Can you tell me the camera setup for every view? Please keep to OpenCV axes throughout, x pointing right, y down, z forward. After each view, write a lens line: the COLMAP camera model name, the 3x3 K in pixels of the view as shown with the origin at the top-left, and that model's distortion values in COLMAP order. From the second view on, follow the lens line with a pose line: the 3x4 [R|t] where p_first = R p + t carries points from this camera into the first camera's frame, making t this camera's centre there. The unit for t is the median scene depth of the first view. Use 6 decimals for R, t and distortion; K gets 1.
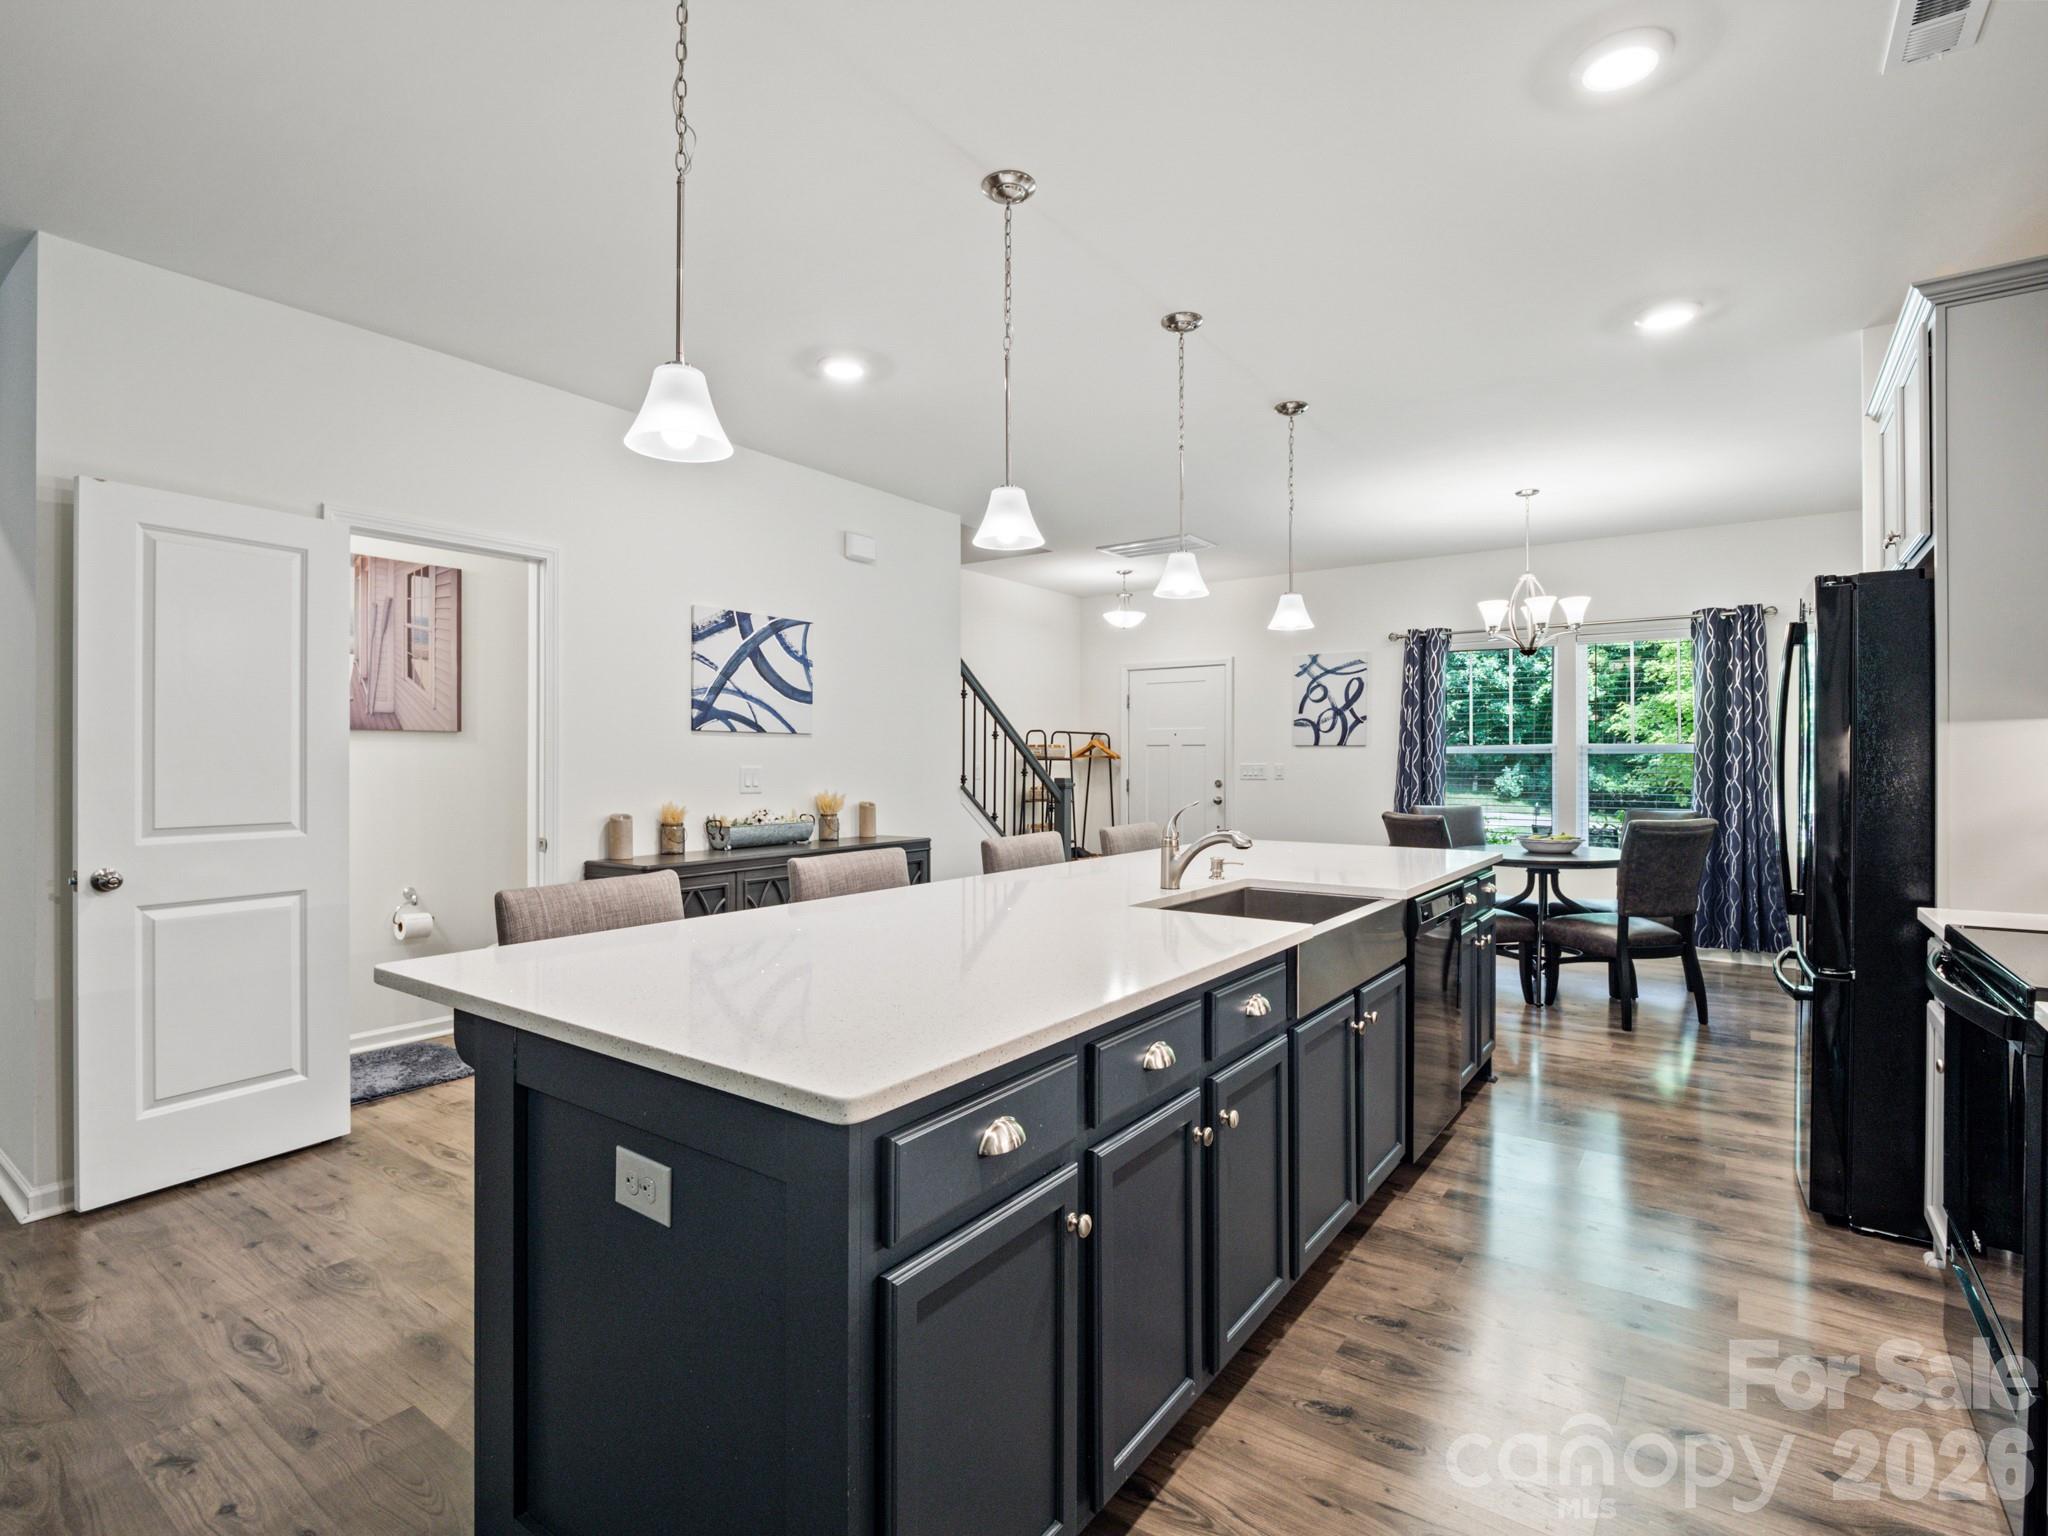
lens RADIAL K [[996.9, 0, 1024.0], [0, 996.9, 768.0], [0, 0, 1]] dist [-0.001313, -0.009881]
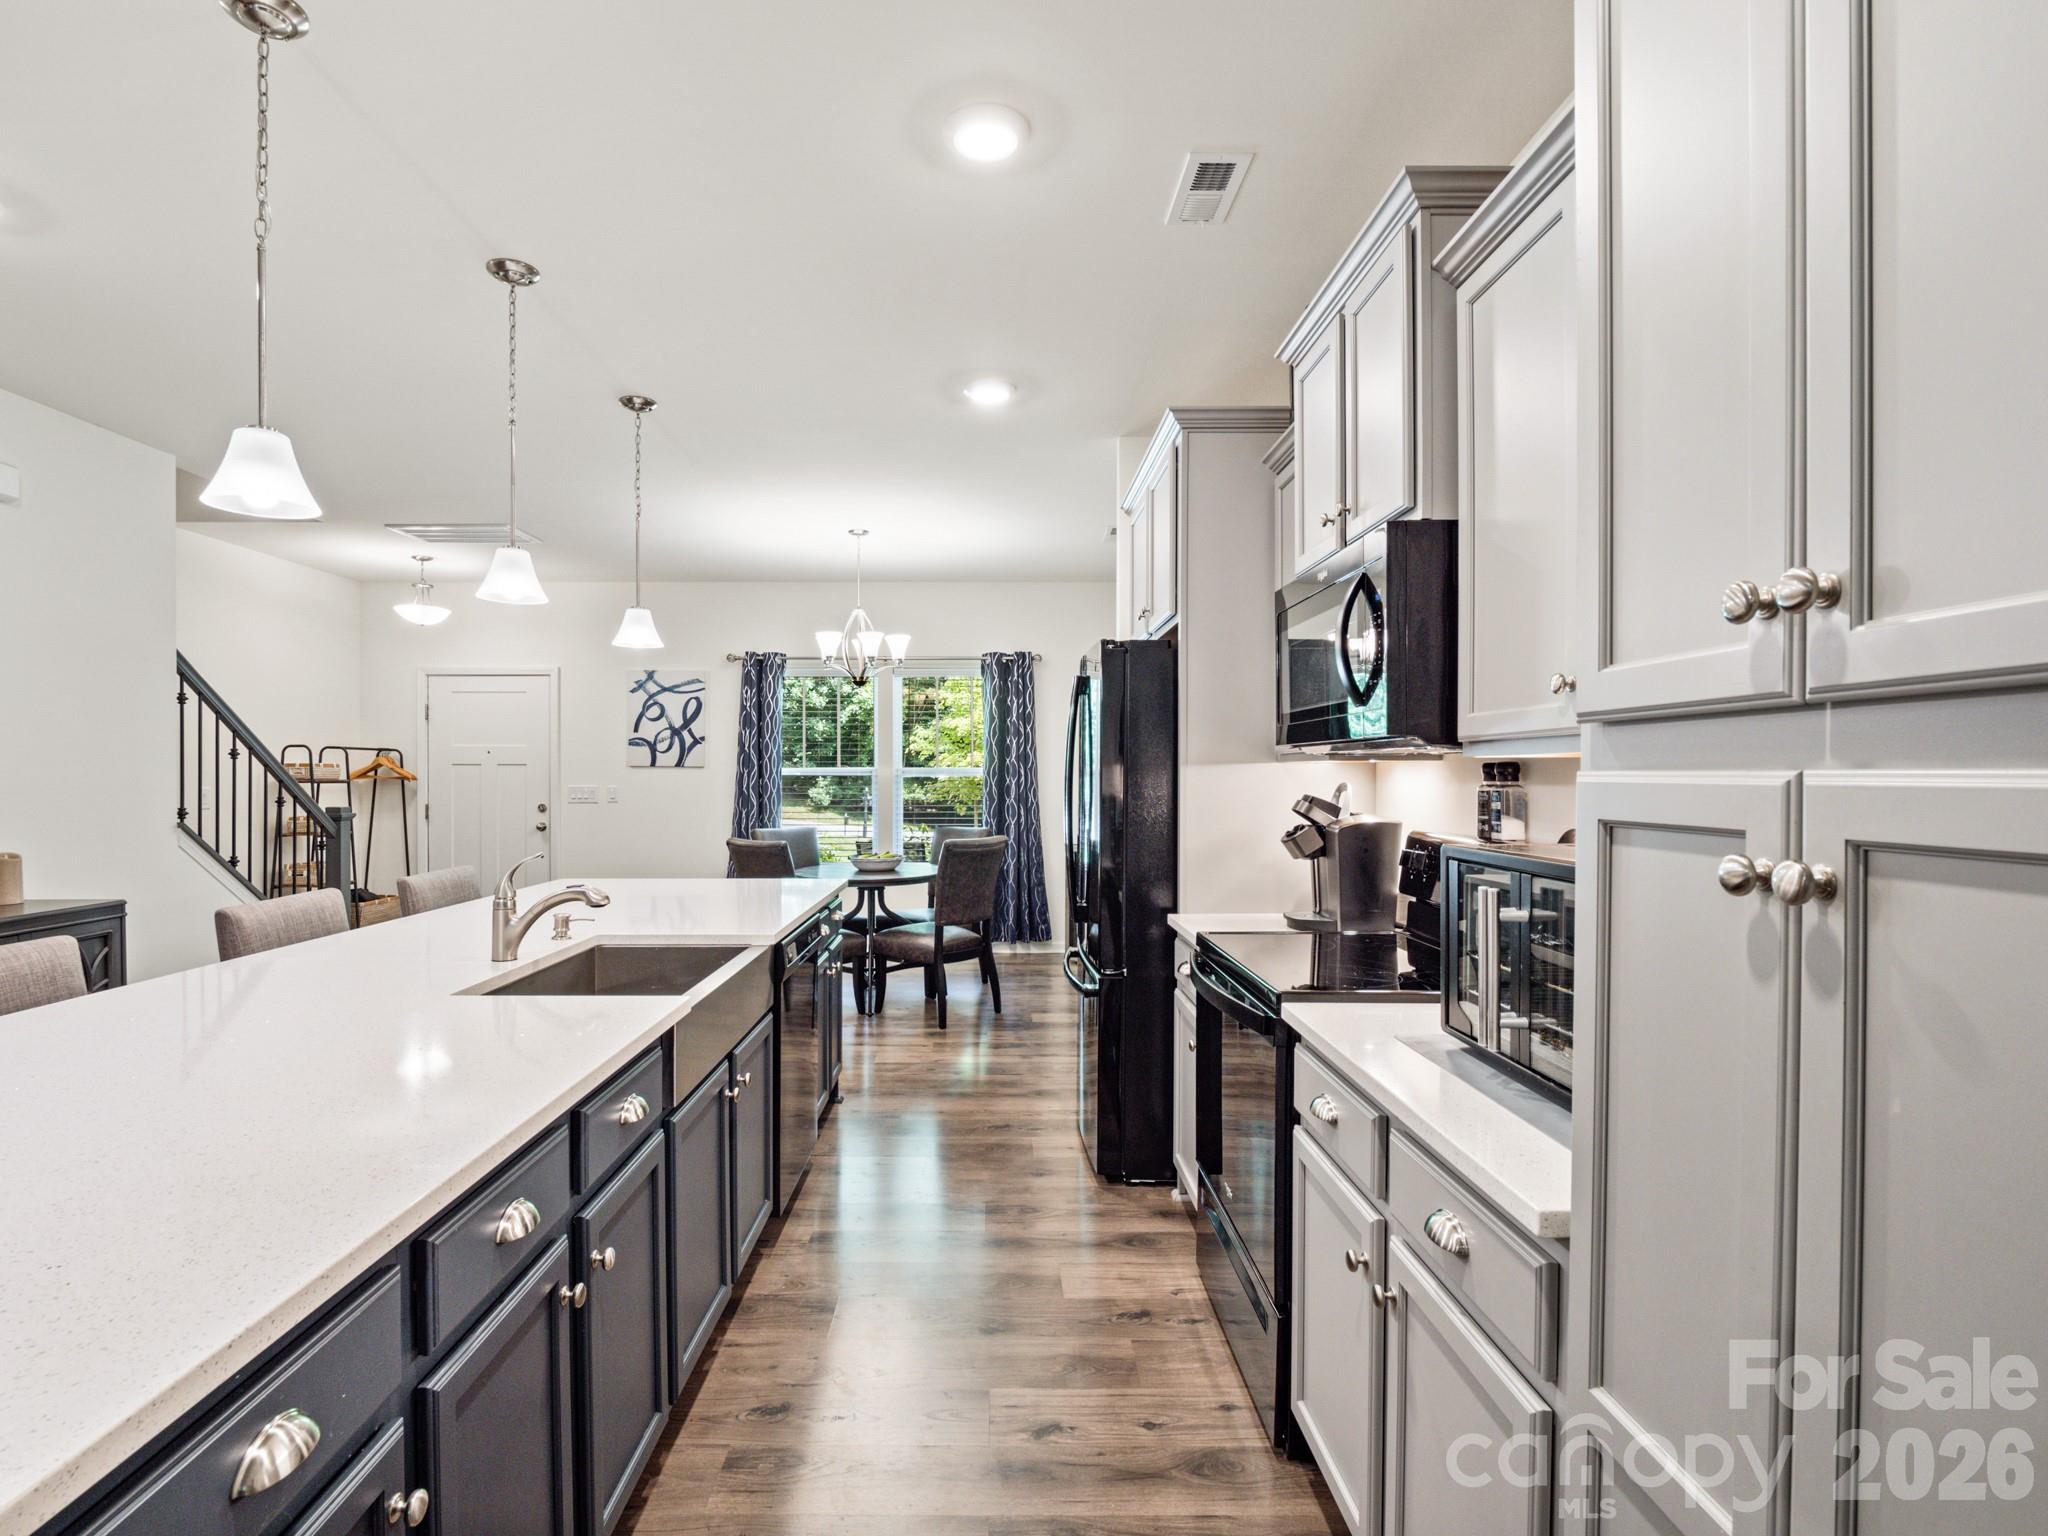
lens RADIAL K [[1007.0, 0, 987.2], [0, 1007.0, 787.5], [0, 0, 1]] dist [-0.003341, -0.010182]
pose [[0.814940, -0.006028, 0.579514, -0.004771], [0.002146, 0.999970, 0.007384, -0.015483], [-0.579542, -0.004774, 0.814929, 0.059526]]
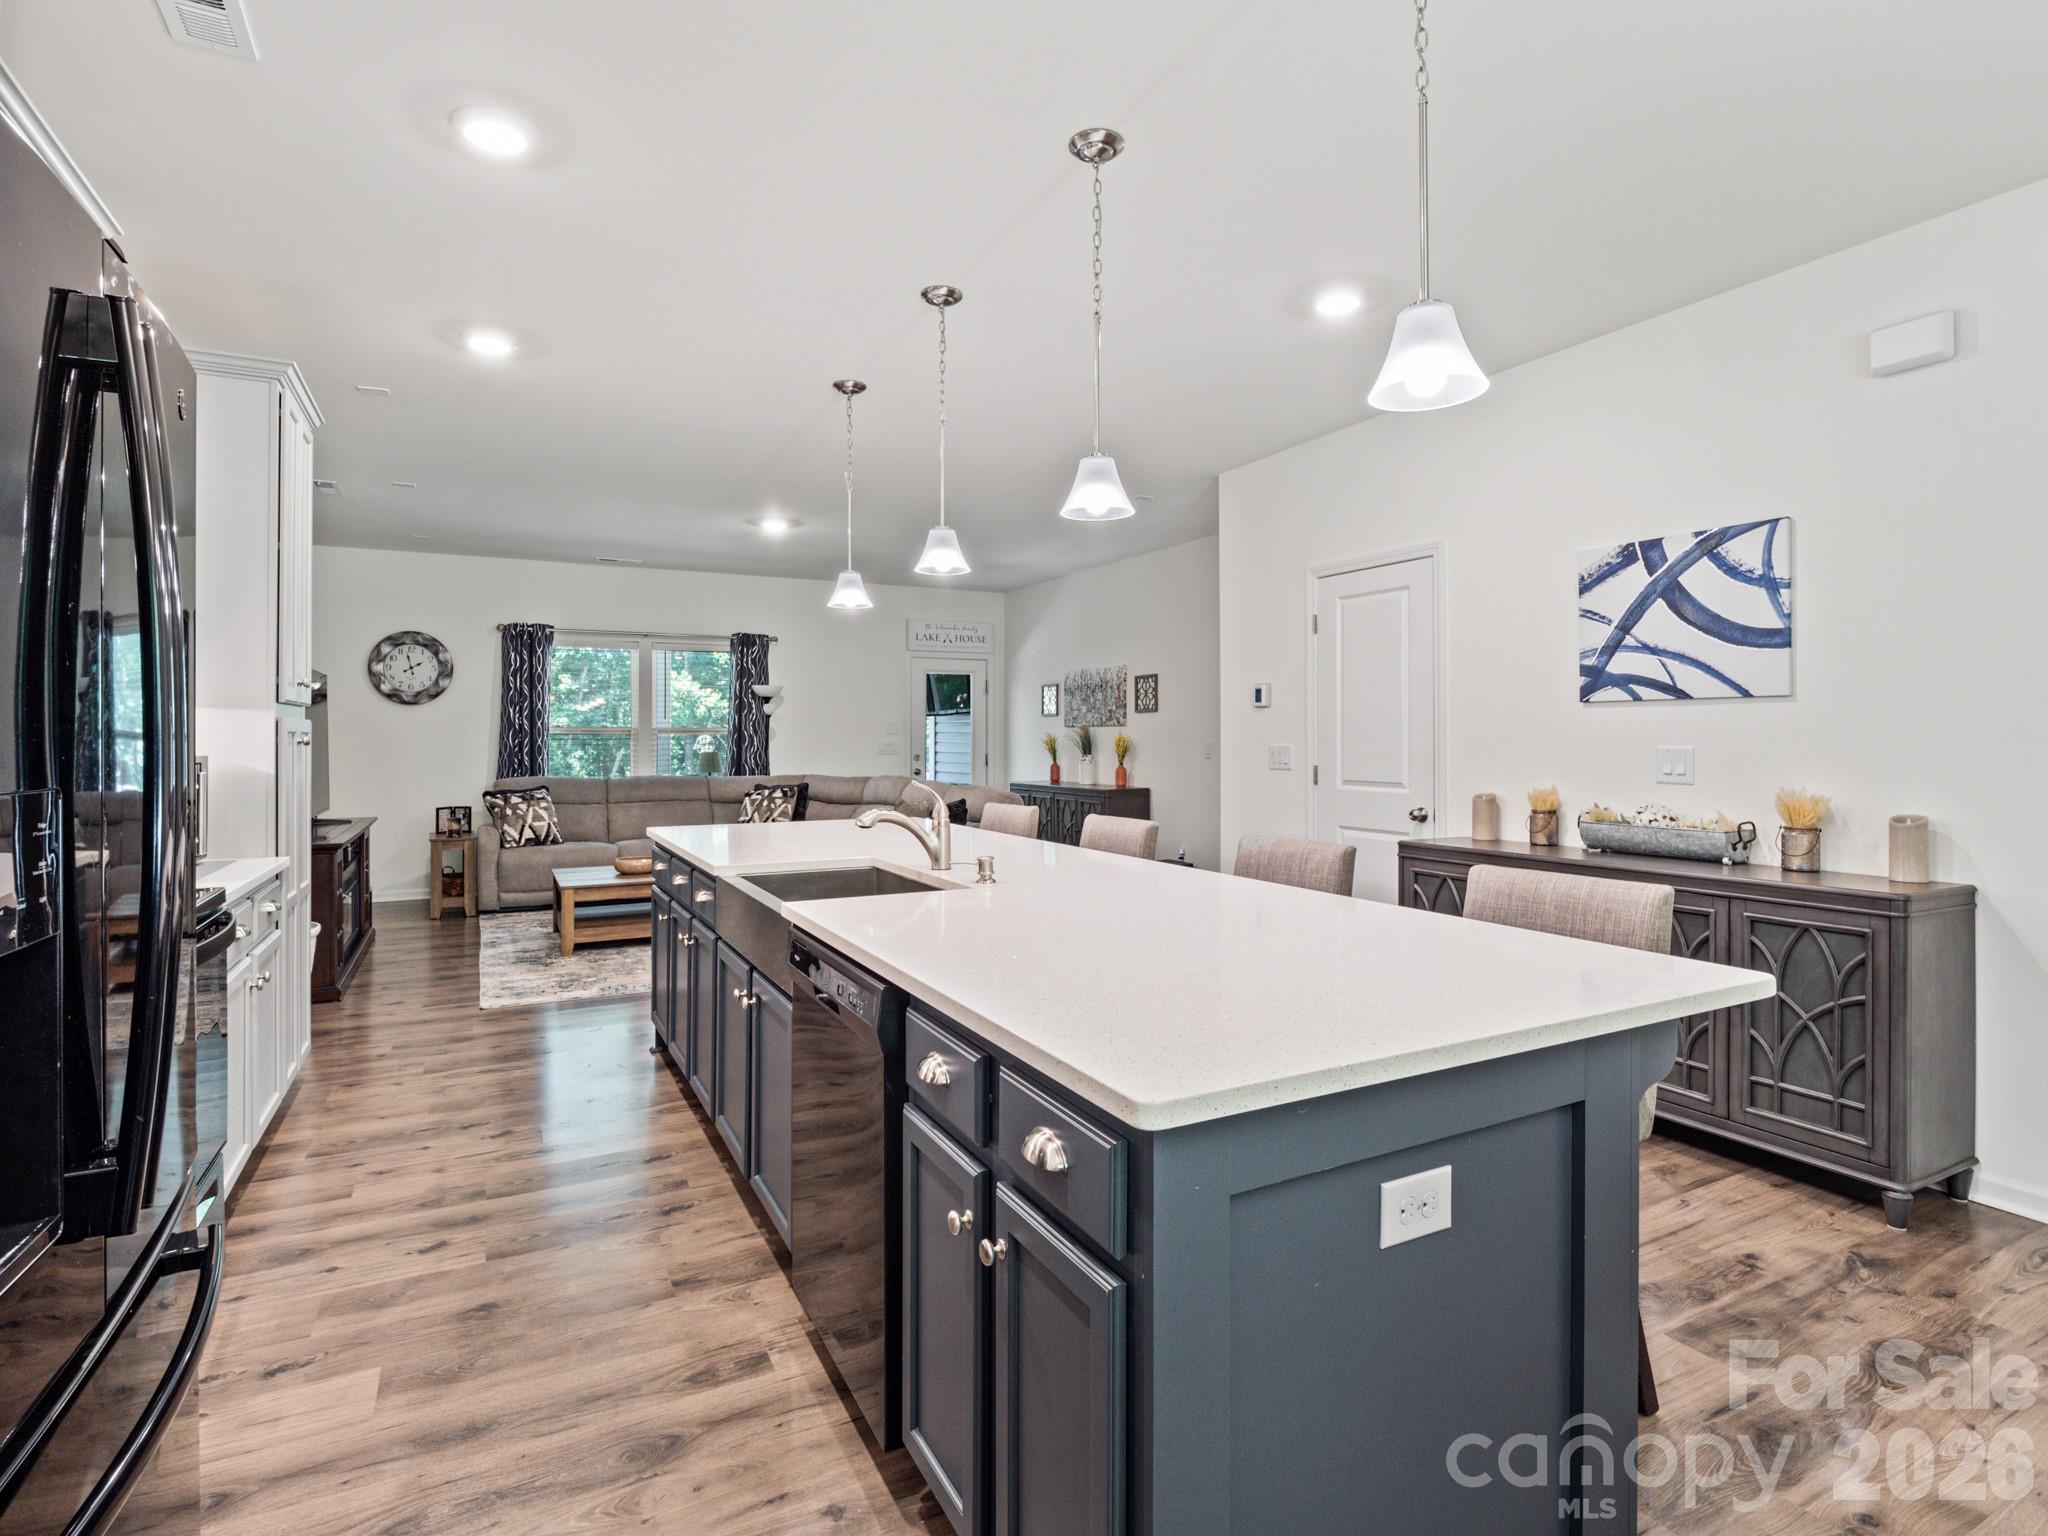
lens RADIAL K [[1032.2, 0, 1017.7], [0, 1032.2, 739.6], [0, 0, 1]] dist [-0.006303, -0.001053]
pose [[-0.455227, 0.001576, -0.890374, 0.629154], [-0.006127, 0.999969, 0.004903, -0.007668], [0.890354, 0.007687, -0.455203, 0.945093]]
